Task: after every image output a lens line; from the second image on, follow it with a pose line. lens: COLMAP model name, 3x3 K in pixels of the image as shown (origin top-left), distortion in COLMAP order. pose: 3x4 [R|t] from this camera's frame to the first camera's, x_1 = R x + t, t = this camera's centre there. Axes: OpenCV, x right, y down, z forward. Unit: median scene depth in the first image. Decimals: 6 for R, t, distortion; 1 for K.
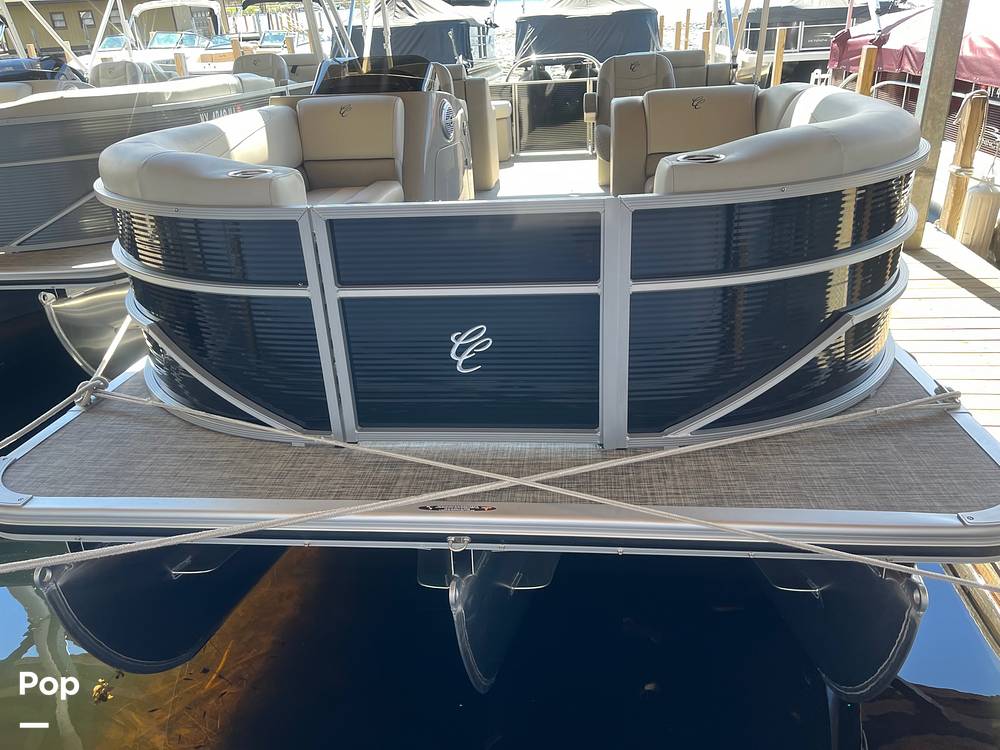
lens RADIAL K [[756.9, 0, 500.0], [0, 756.9, 375.0], [0, 0, 1]] dist [0.072012, -0.068593]
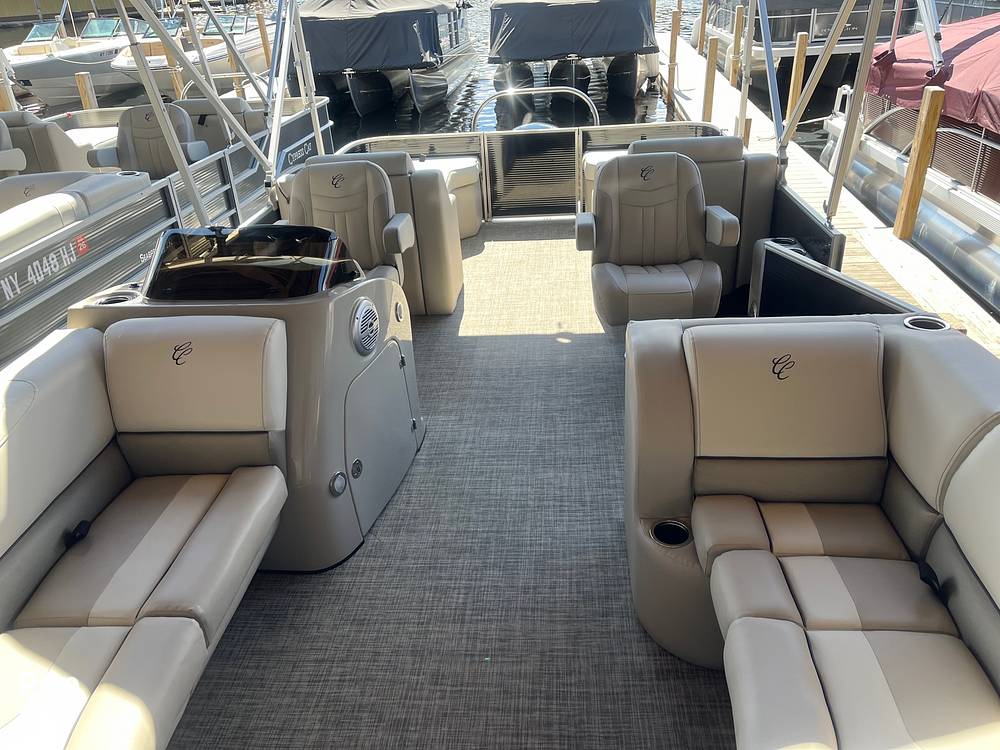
lens RADIAL K [[754.4, 0, 501.9], [0, 754.4, 371.1], [0, 0, 1]] dist [0.065259, -0.072943]
pose [[0.999592, -0.022402, 0.017703, 0.009738], [0.021443, 0.998385, 0.052610, -0.097158], [-0.018853, -0.052209, 0.998458, 0.109713]]
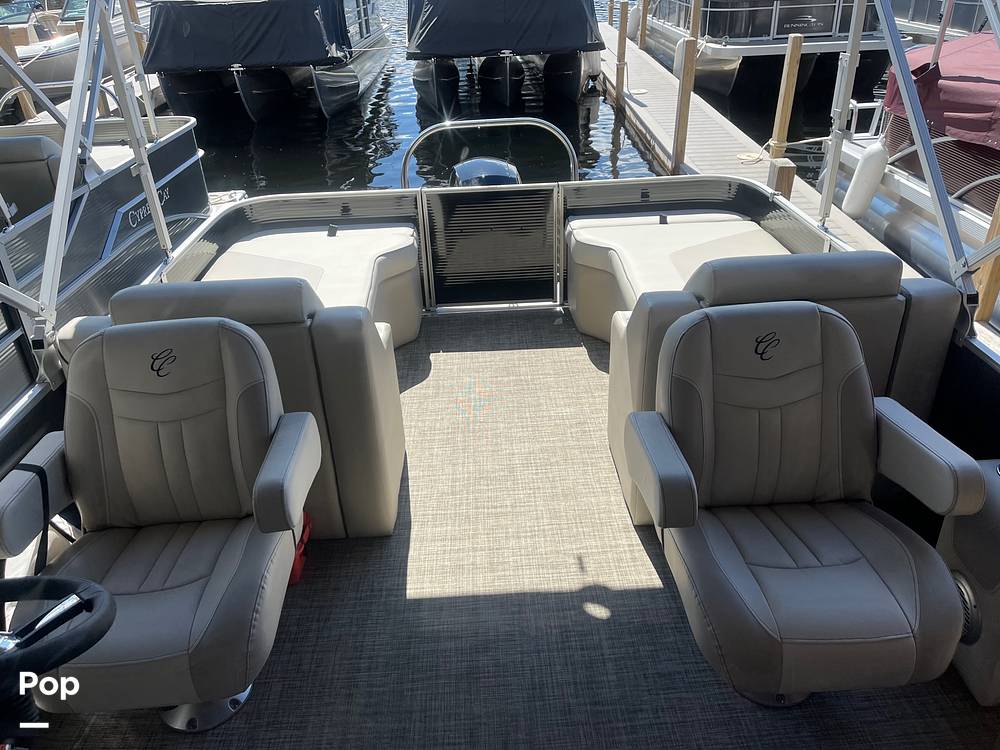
lens RADIAL K [[744.3, 0, 498.5], [0, 744.3, 358.1], [0, 0, 1]] dist [0.083758, -0.077801]
pose [[0.991120, -0.055297, 0.120924, 0.000894], [0.047241, 0.996531, 0.068508, -0.161182], [-0.124293, -0.062188, 0.990295, 0.246655]]
